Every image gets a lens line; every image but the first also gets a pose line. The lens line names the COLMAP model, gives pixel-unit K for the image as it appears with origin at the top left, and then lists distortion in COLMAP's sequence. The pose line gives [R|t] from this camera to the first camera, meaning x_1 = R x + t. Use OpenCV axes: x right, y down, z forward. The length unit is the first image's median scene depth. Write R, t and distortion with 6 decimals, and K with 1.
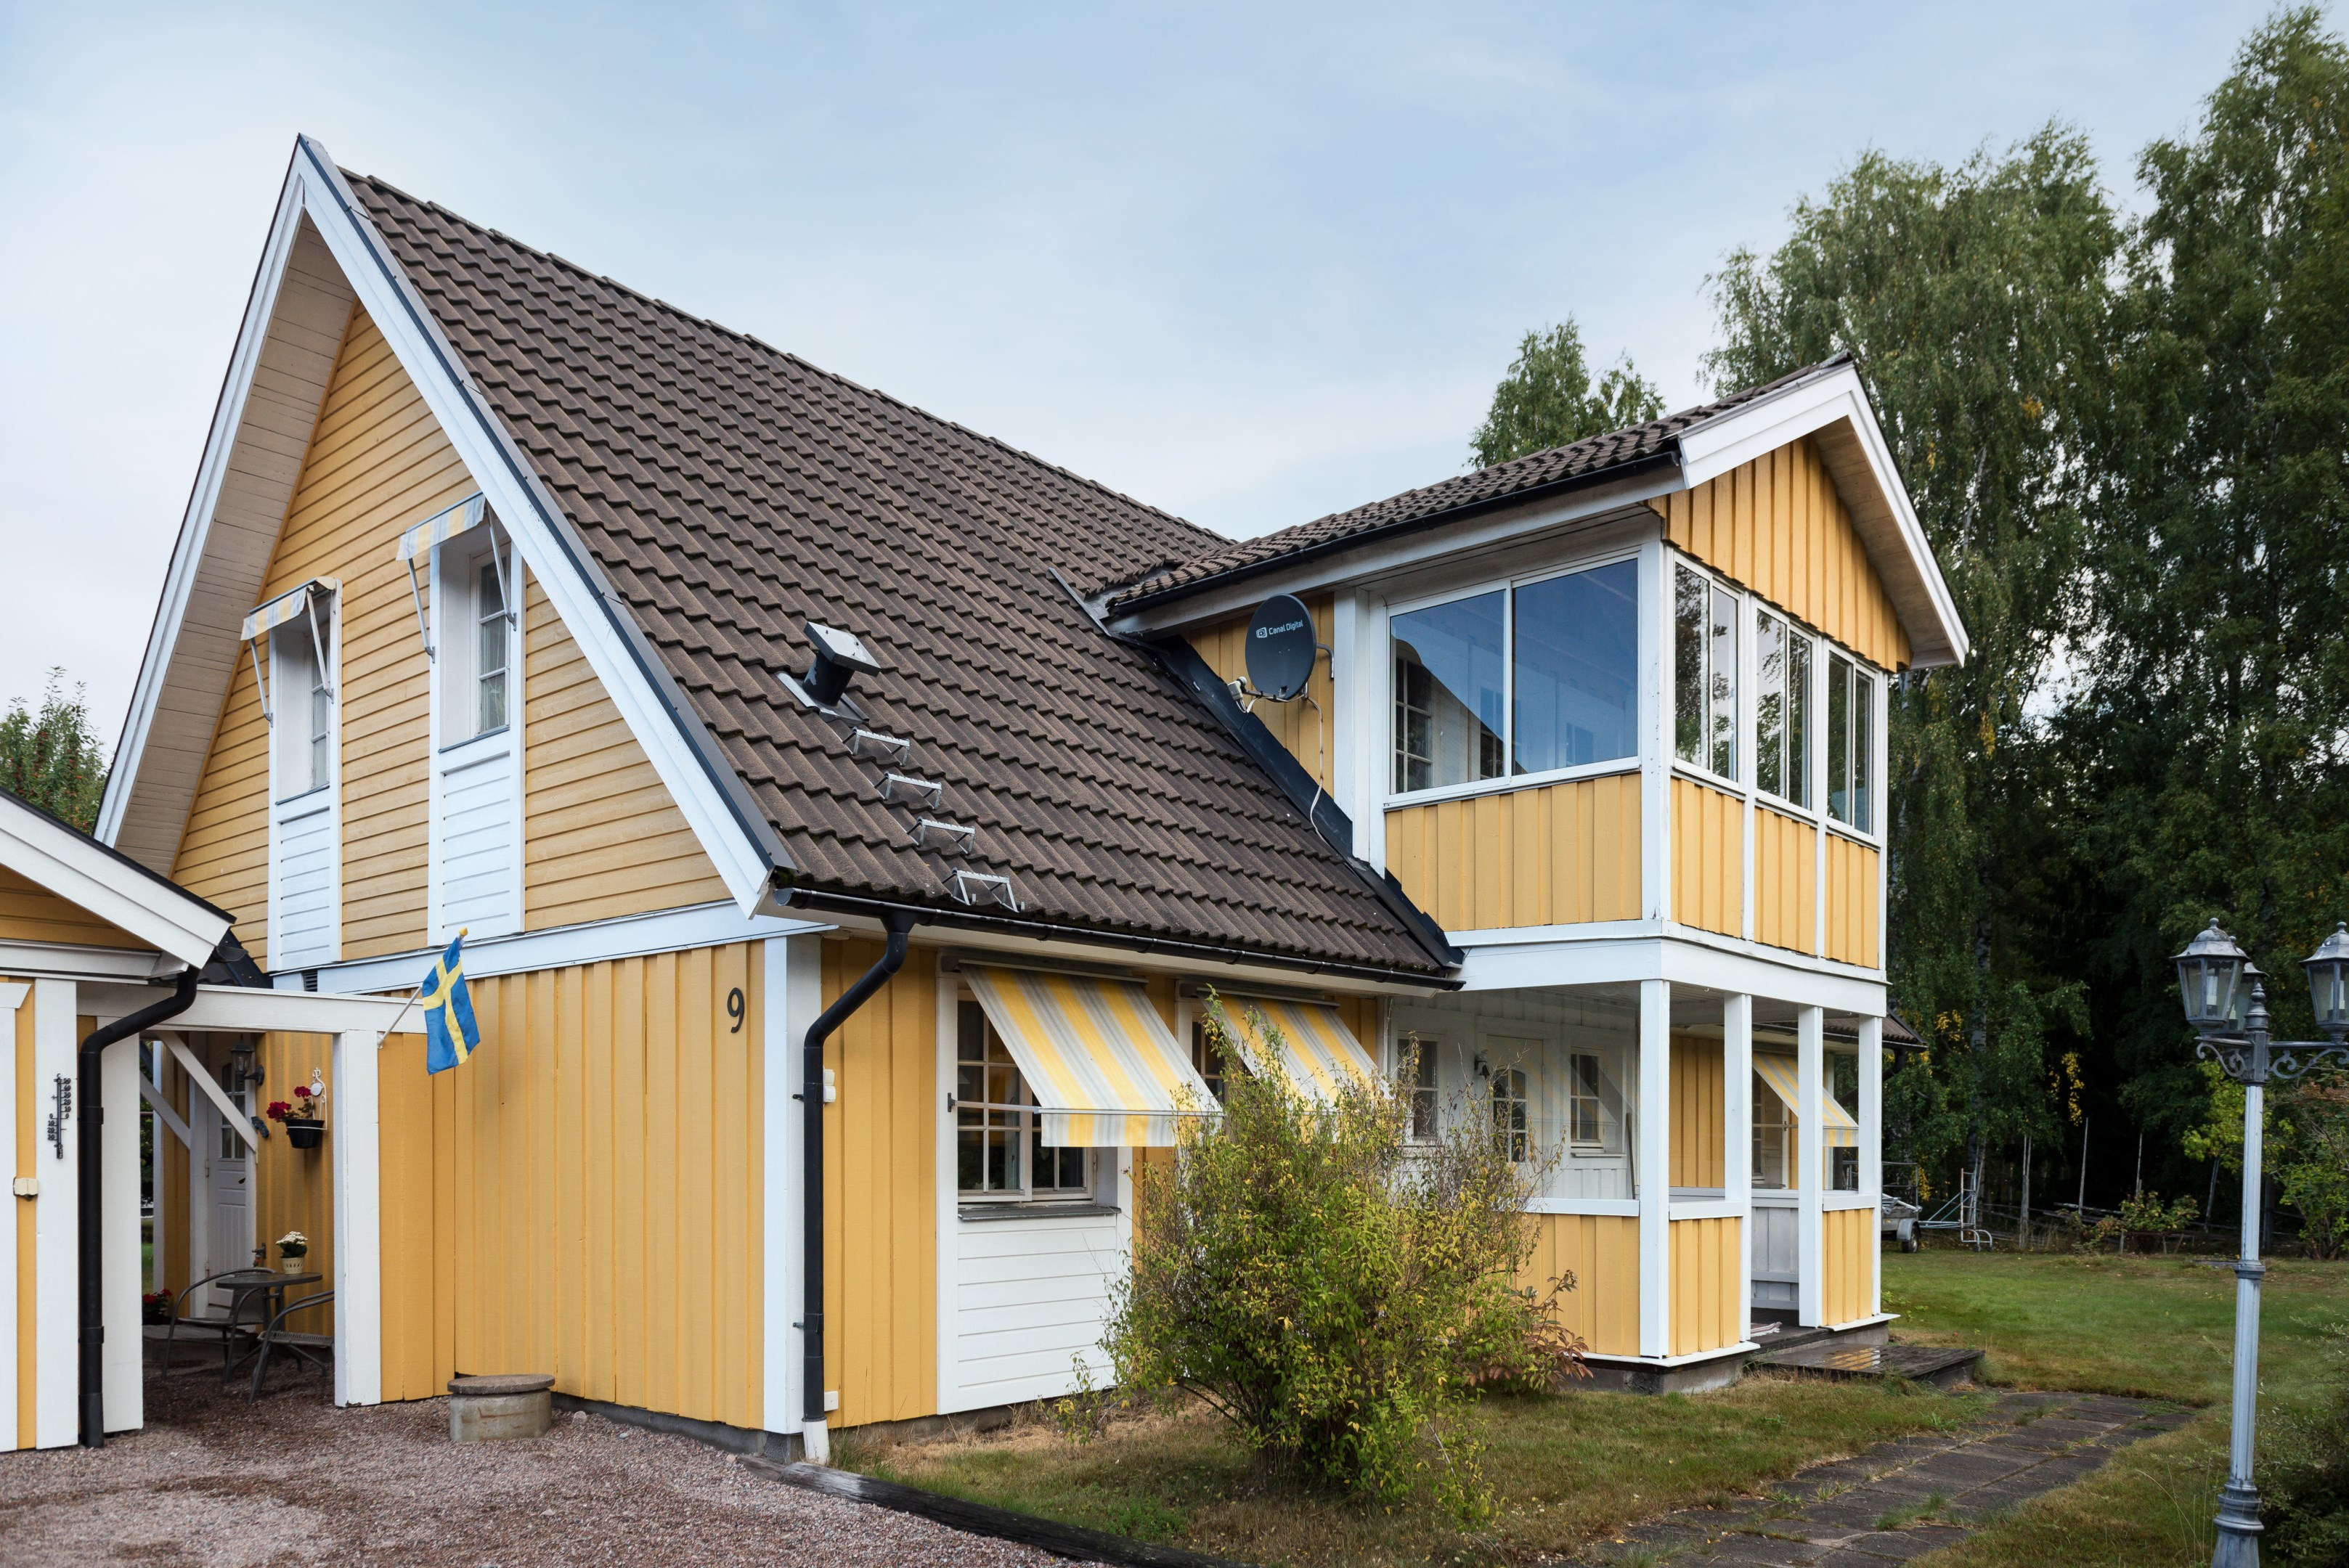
lens RADIAL K [[1709.8, 0, 1176.1], [0, 1709.8, 1136.5], [0, 0, 1]] dist [-0.003304, 0.005041]
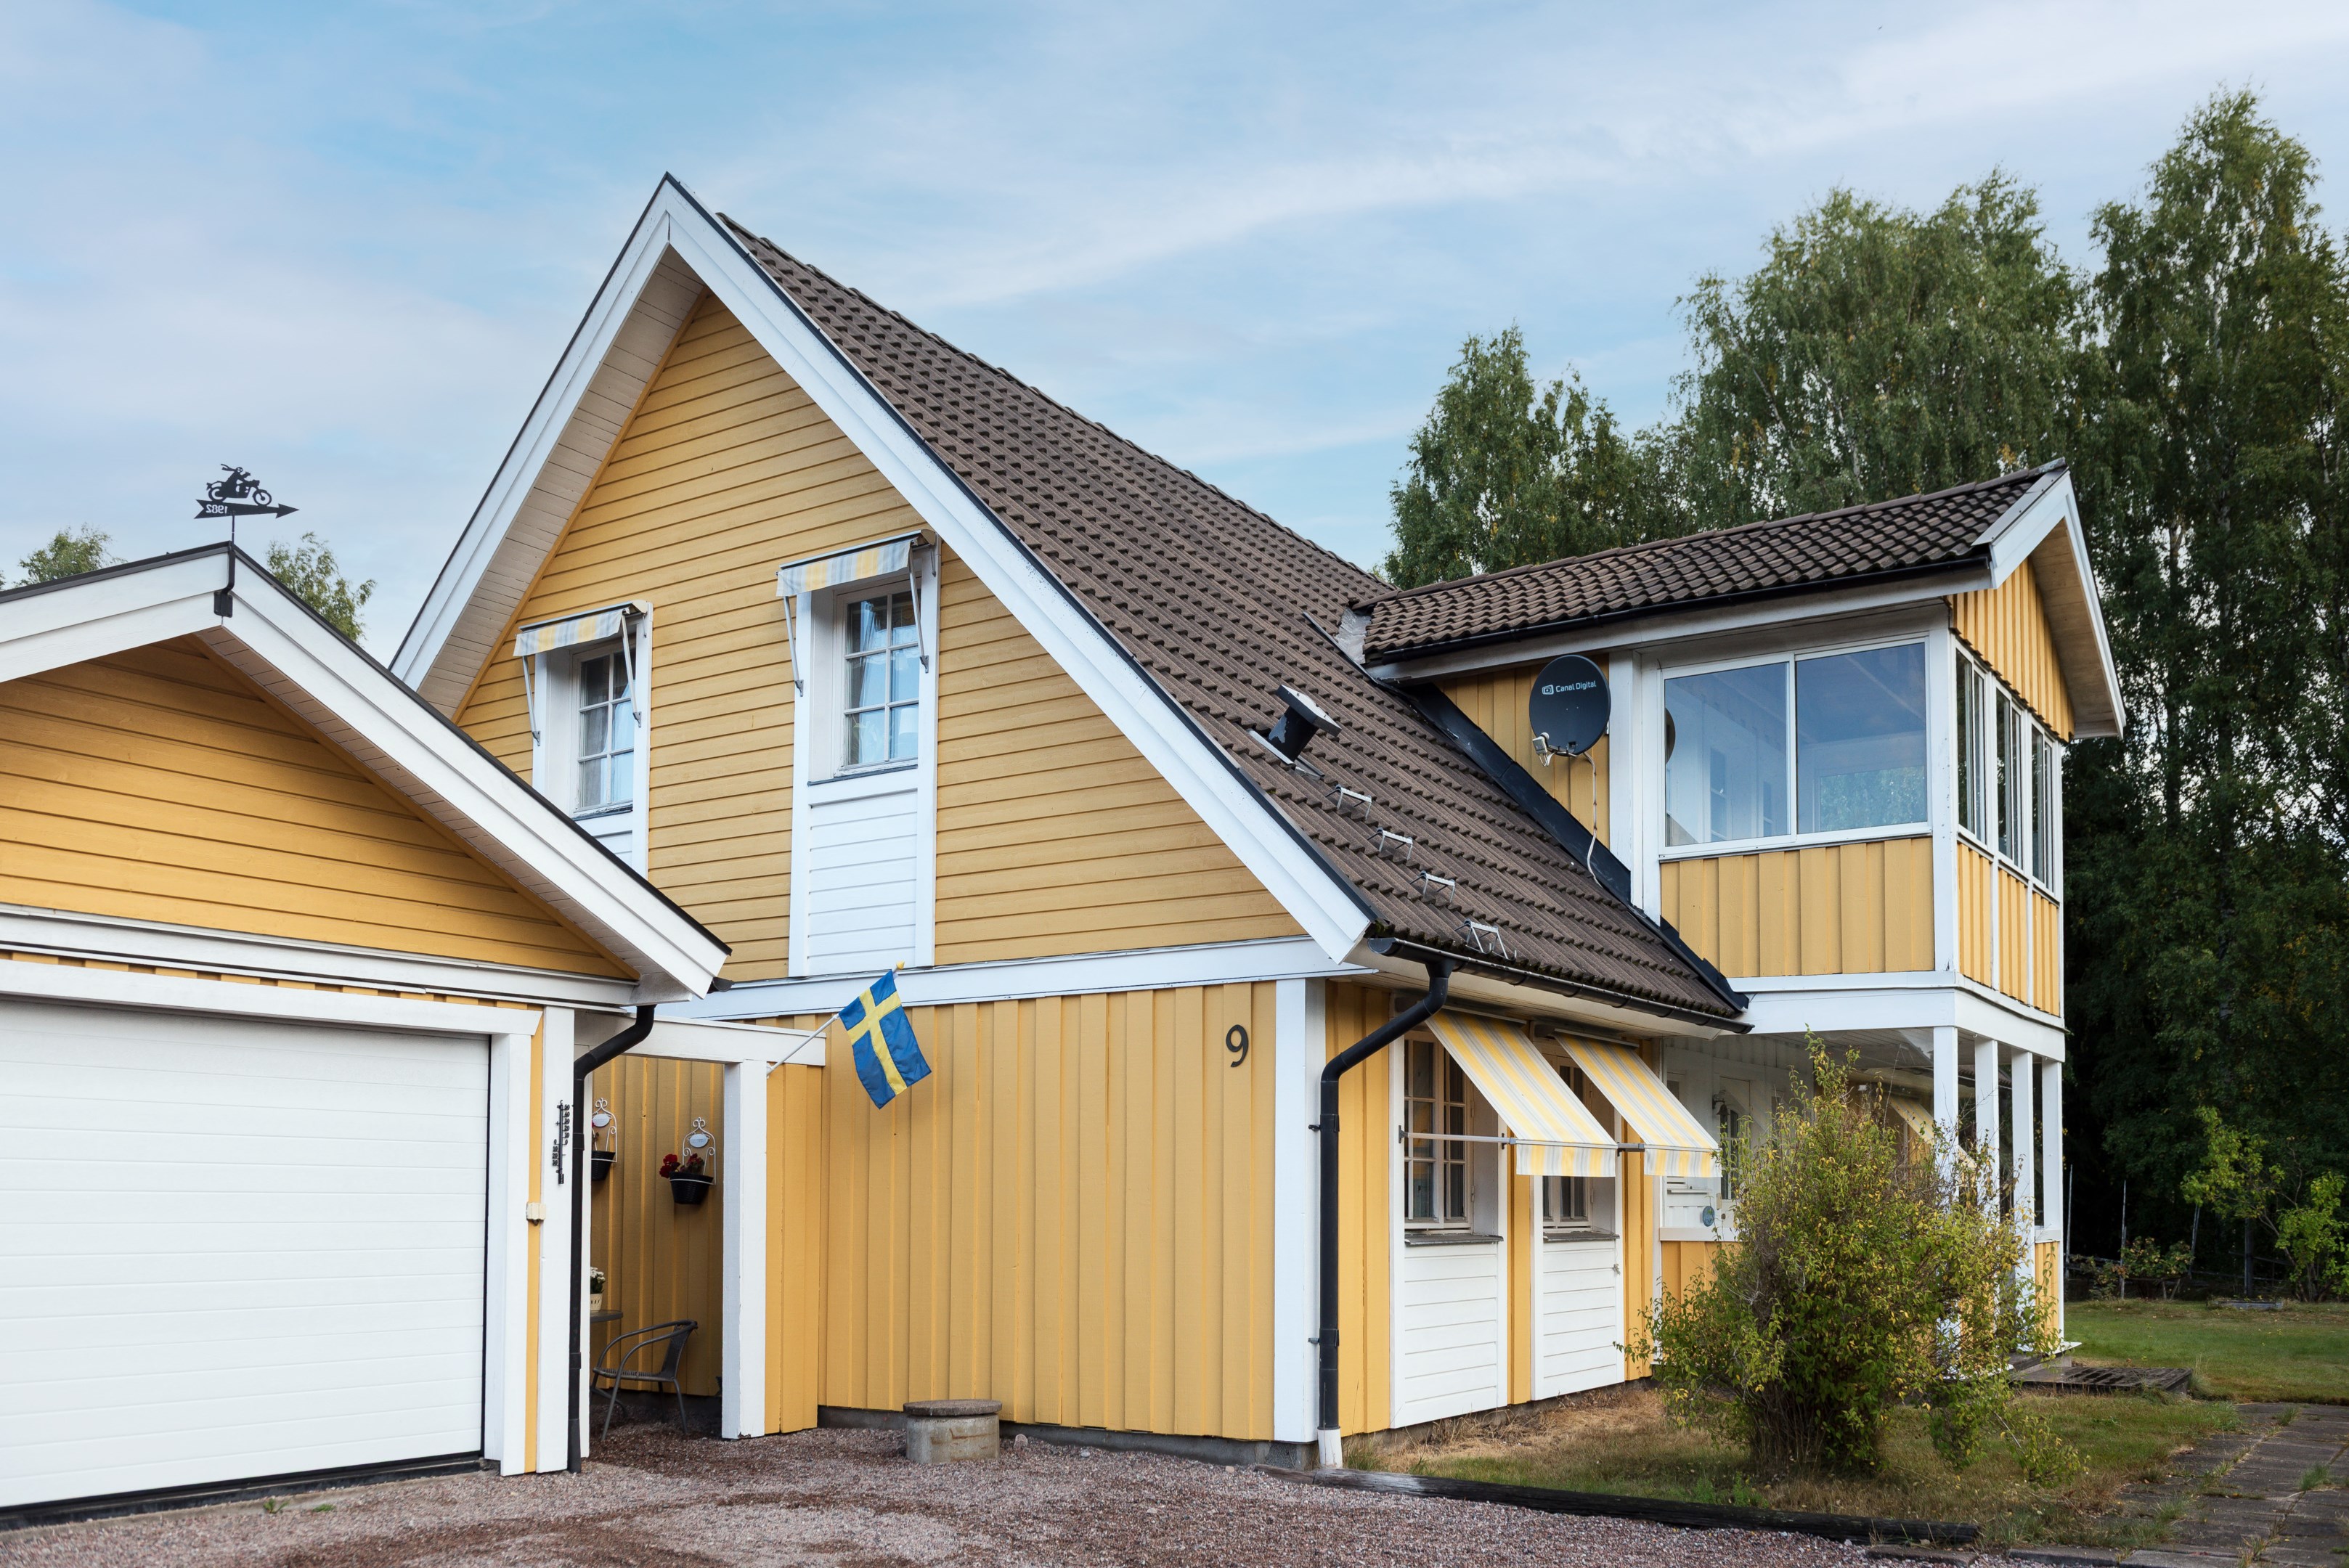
lens RADIAL K [[1980.9, 0, 1204.6], [0, 1980.9, 1106.0], [0, 0, 1]] dist [-0.005429, -0.005535]
pose [[0.989247, 0.007375, 0.146068, -0.334491], [-0.001190, 0.999100, -0.042389, 0.011802], [-0.146249, 0.041759, 0.988366, -0.158365]]
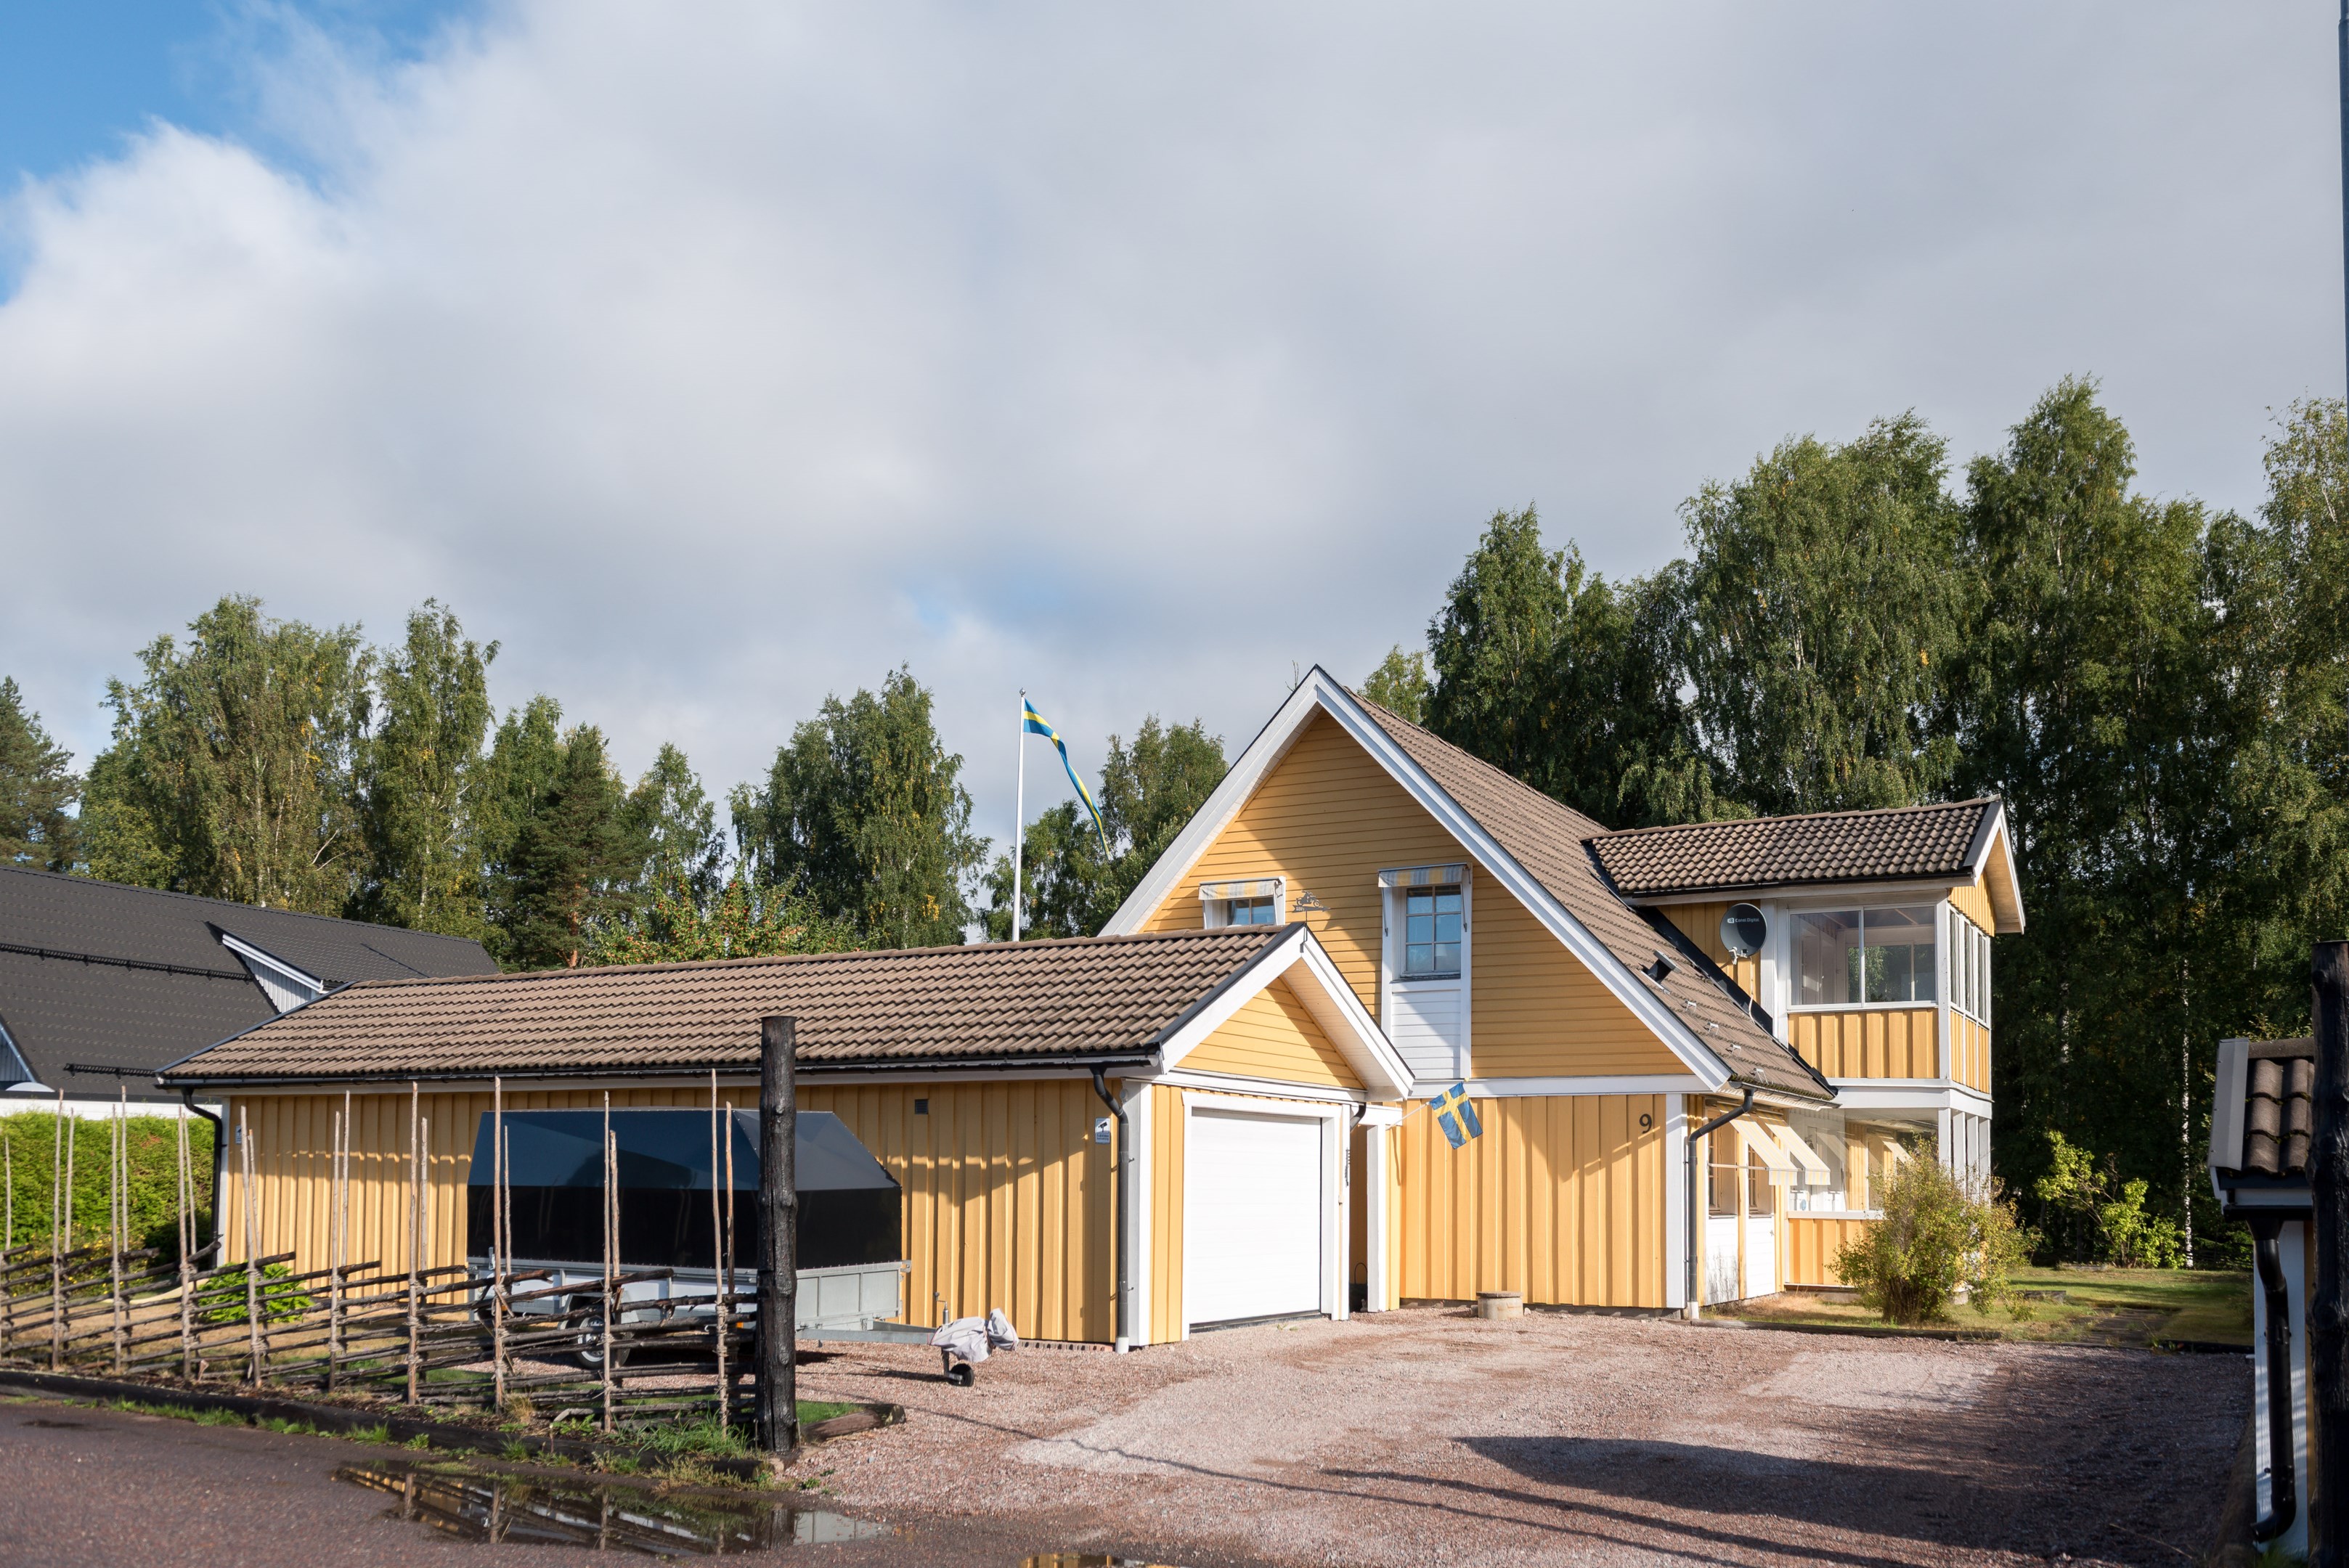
lens RADIAL K [[1994.7, 0, 1183.7], [0, 1994.7, 1057.3], [0, 0, 1]] dist [0.008085, 0.004708]
pose [[0.975732, 0.022171, 0.217844, -1.052881], [-0.009381, 0.998180, -0.059575, 0.001654], [-0.218768, 0.056085, 0.974164, -1.070969]]
